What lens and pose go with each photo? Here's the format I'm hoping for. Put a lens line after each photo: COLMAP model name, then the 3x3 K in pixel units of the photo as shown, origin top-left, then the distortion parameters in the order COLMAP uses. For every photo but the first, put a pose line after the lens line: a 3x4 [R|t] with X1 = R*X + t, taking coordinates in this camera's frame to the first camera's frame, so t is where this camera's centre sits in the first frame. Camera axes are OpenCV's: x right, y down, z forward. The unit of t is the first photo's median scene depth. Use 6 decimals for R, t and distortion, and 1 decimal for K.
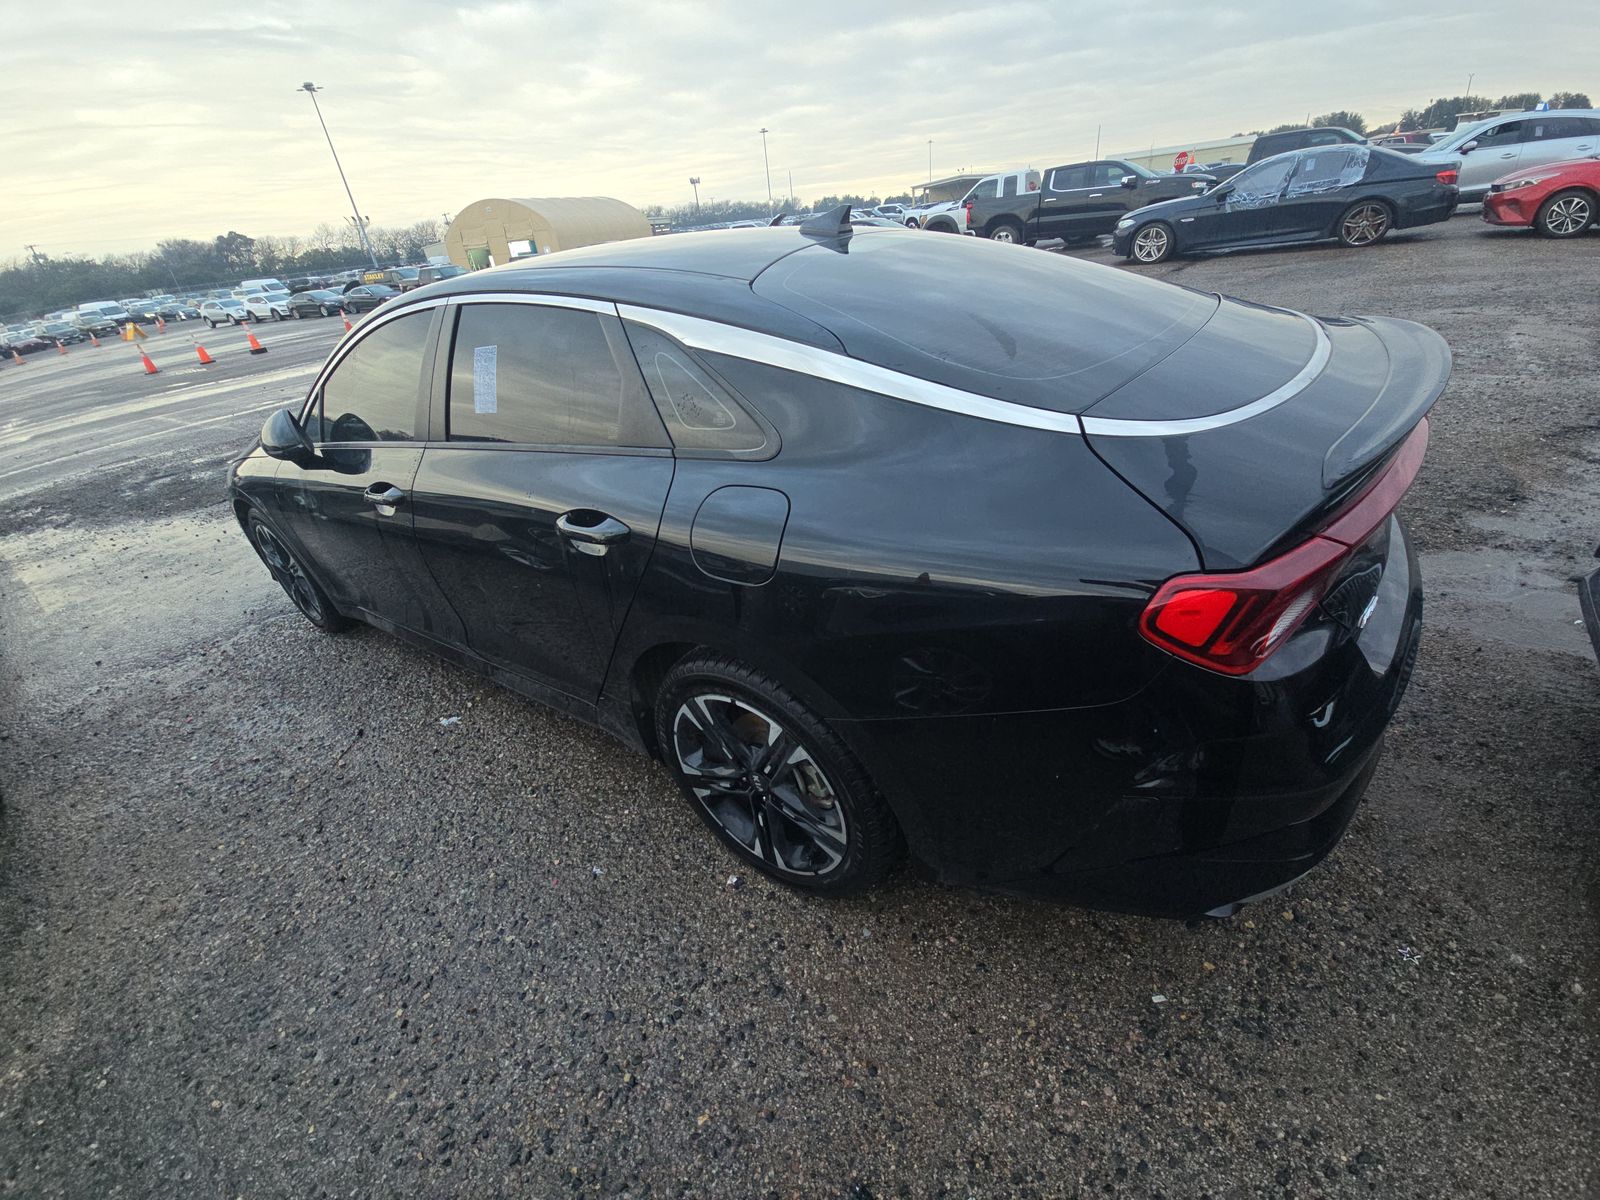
lens RADIAL K [[638.8, 0, 803.2], [0, 638.8, 603.1], [0, 0, 1]] dist [0.014522, -0.011300]
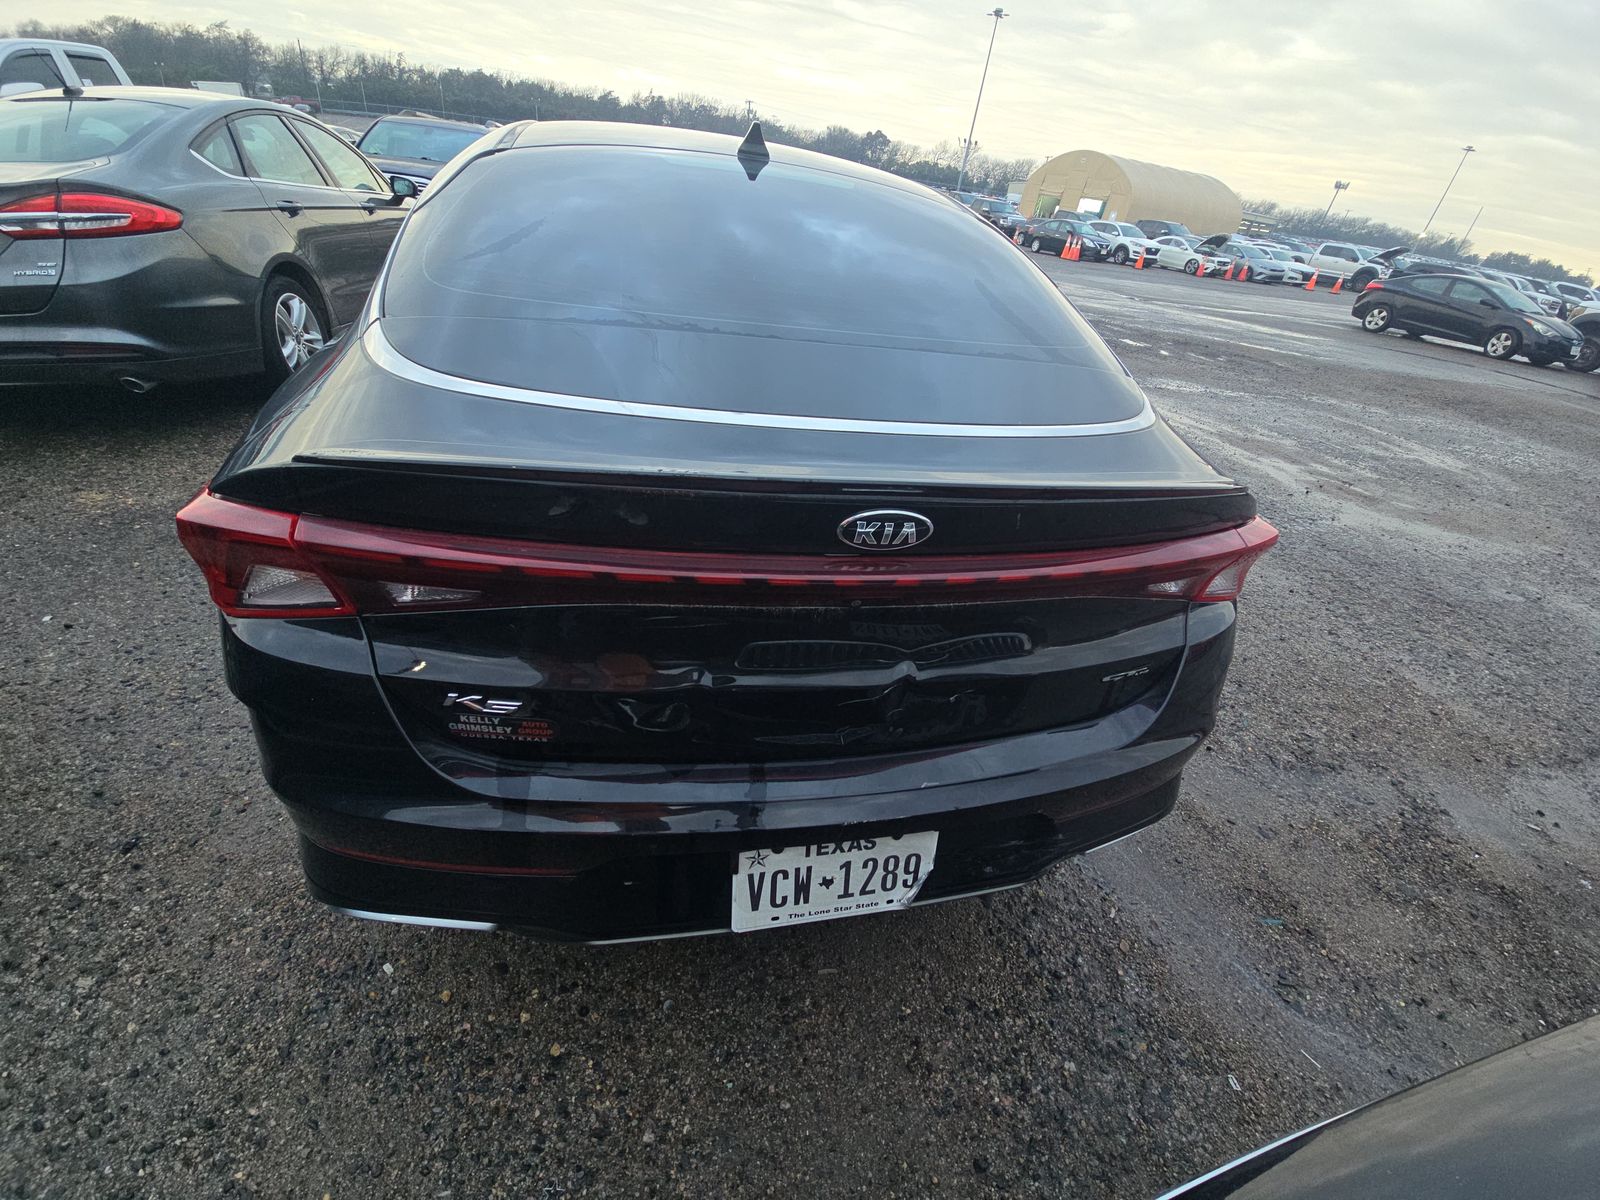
lens RADIAL K [[638.8, 0, 803.2], [0, 638.8, 603.1], [0, 0, 1]] dist [0.014522, -0.011300]
pose [[0.711890, 0.536419, -0.453285, 1.184476], [-0.514495, 0.837676, 0.183287, -0.345832], [0.478025, 0.102732, 0.872318, 0.425437]]
